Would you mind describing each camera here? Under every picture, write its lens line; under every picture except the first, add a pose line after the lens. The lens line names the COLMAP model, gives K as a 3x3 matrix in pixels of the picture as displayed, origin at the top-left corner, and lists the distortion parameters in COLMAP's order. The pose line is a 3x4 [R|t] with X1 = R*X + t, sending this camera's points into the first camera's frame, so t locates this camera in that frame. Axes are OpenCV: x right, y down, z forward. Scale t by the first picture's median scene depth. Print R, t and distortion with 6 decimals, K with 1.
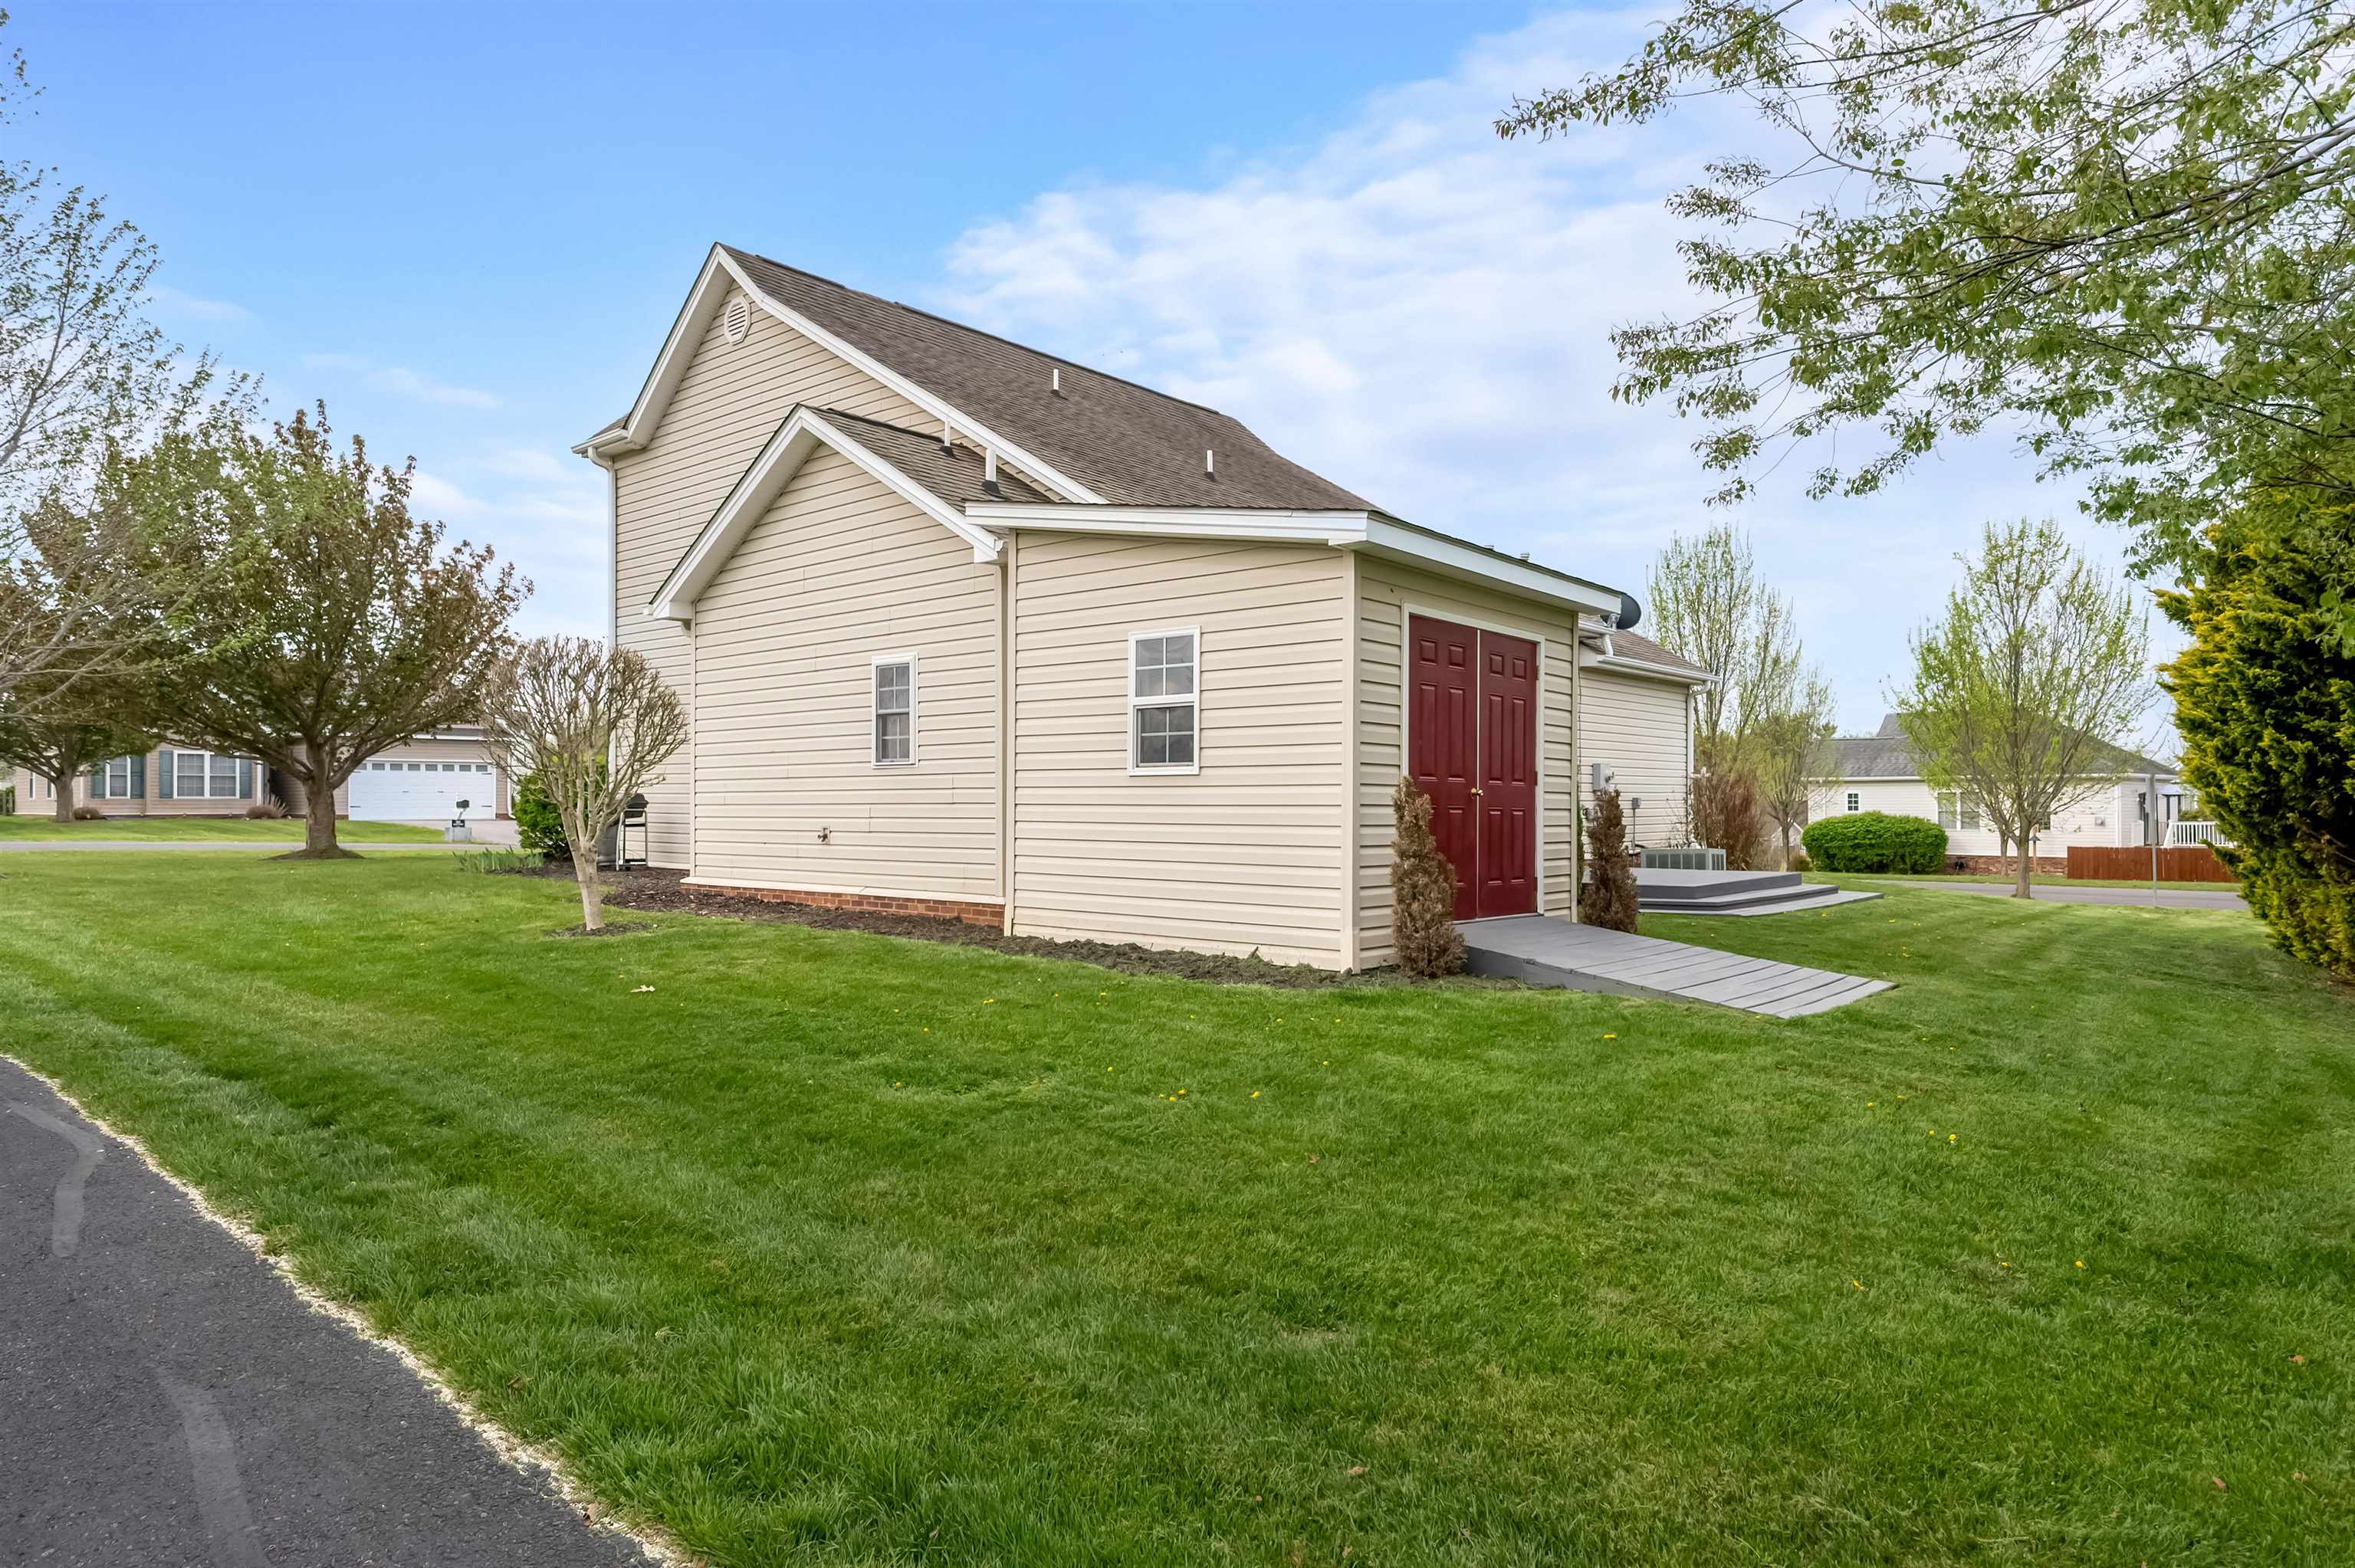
lens RADIAL K [[1374.1, 0, 1178.4], [0, 1374.1, 795.3], [0, 0, 1]] dist [-0.008080, -0.000896]
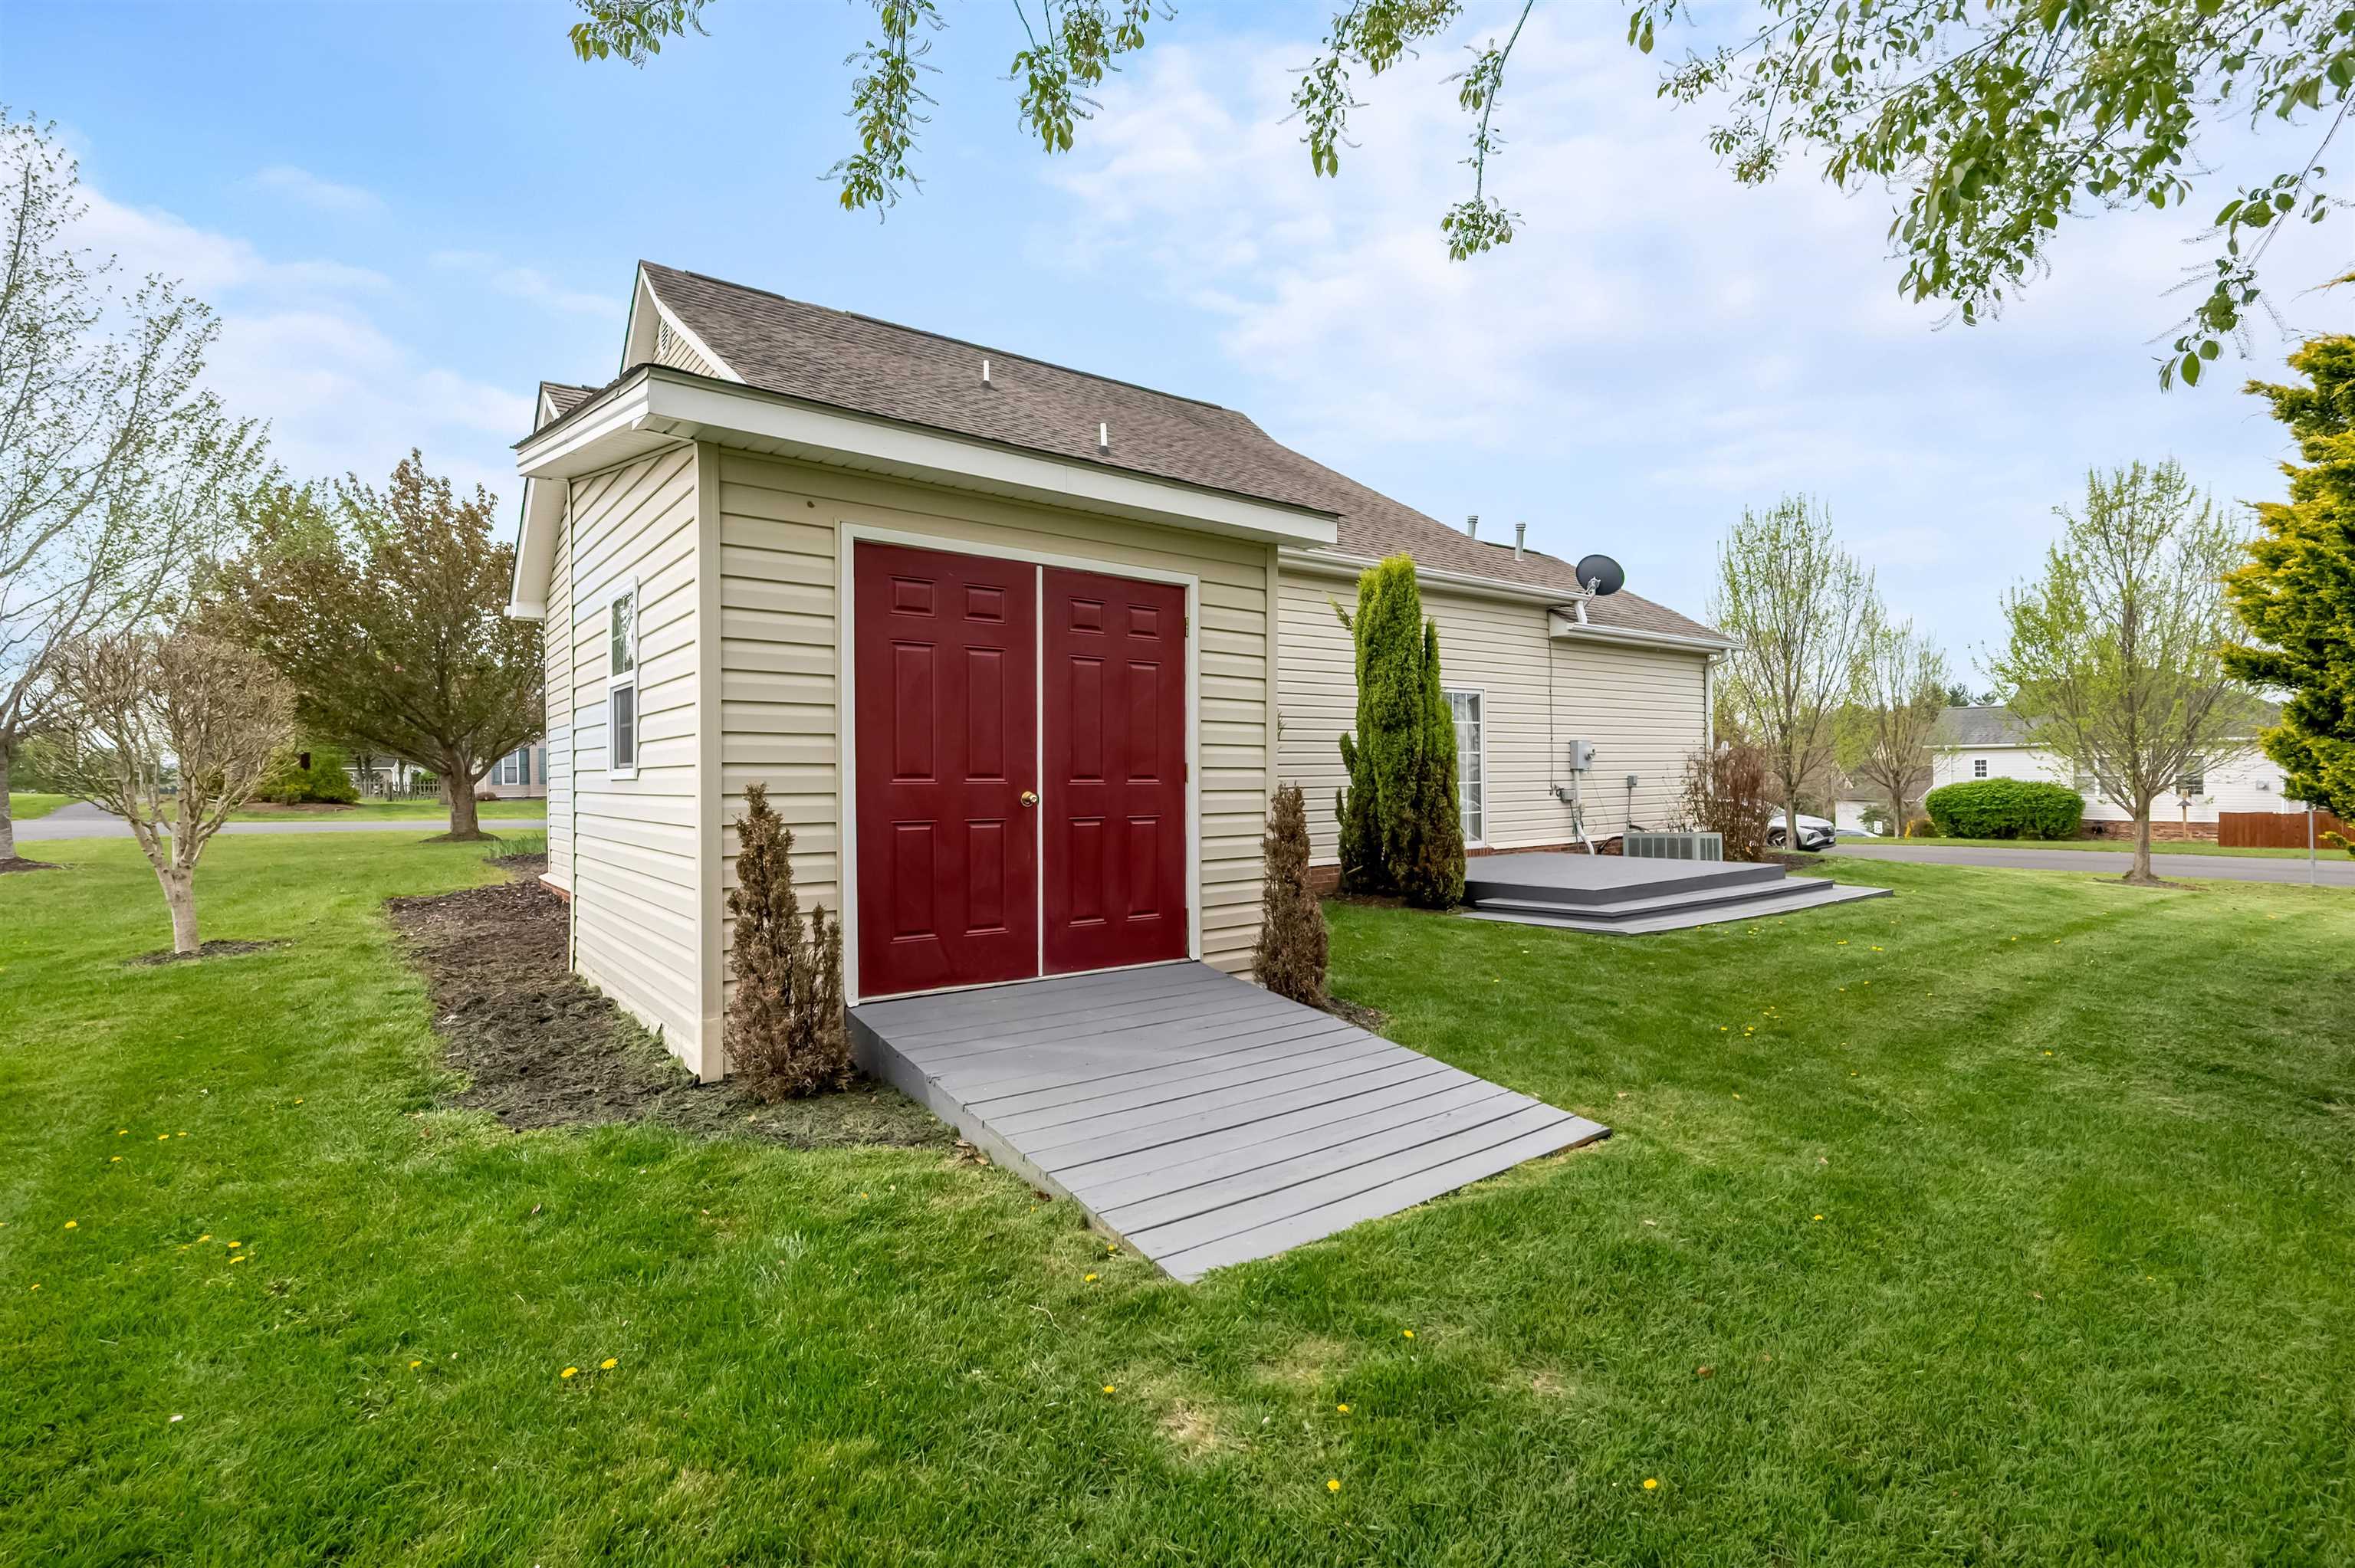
lens RADIAL K [[1090.3, 0, 1176.2], [0, 1090.3, 779.1], [0, 0, 1]] dist [-0.005457, -0.000001]
pose [[0.979041, -0.011856, -0.203317, 0.172195], [0.013906, 0.999866, 0.008654, -0.006607], [0.203187, -0.011300, 0.979075, 0.201419]]
